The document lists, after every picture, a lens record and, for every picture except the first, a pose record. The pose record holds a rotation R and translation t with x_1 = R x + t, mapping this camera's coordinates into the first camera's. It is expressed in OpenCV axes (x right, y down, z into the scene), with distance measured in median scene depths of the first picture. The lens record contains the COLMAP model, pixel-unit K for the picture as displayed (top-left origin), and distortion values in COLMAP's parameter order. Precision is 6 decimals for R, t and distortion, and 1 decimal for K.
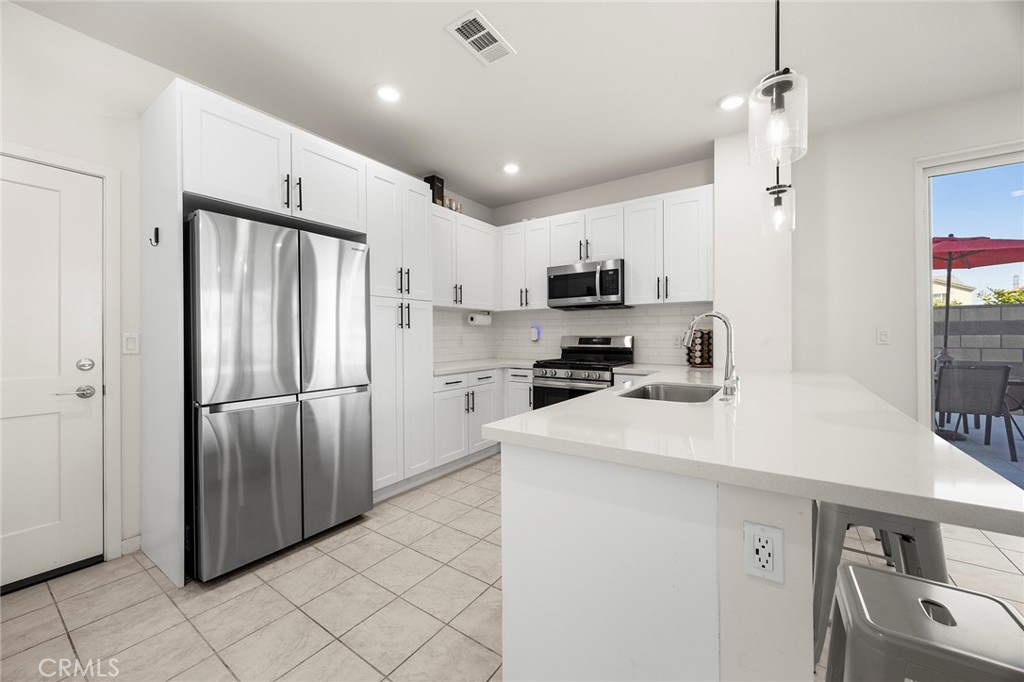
lens RADIAL K [[395.6, 0, 515.8], [0, 395.6, 340.3], [0, 0, 1]] dist [-0.004147, -0.000082]
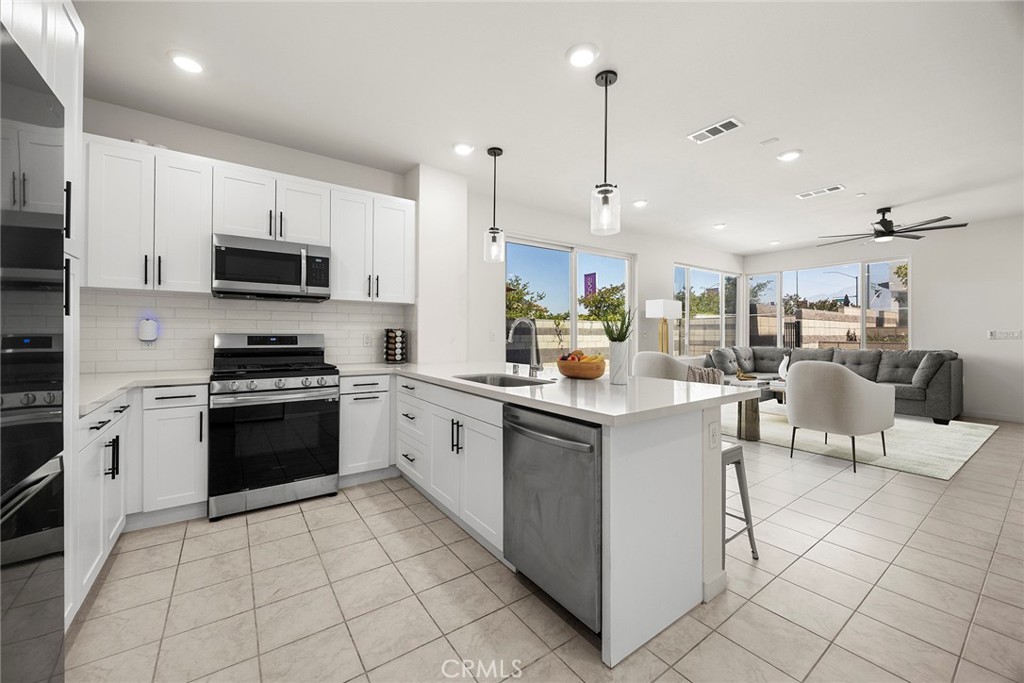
lens RADIAL K [[395.6, 0, 518.0], [0, 395.6, 334.8], [0, 0, 1]] dist [-0.004147, -0.000082]
pose [[0.332452, 0.004931, 0.943107, -0.416994], [0.003103, 0.999975, -0.006322, -0.002815], [-0.943115, 0.005028, 0.332429, 0.300821]]
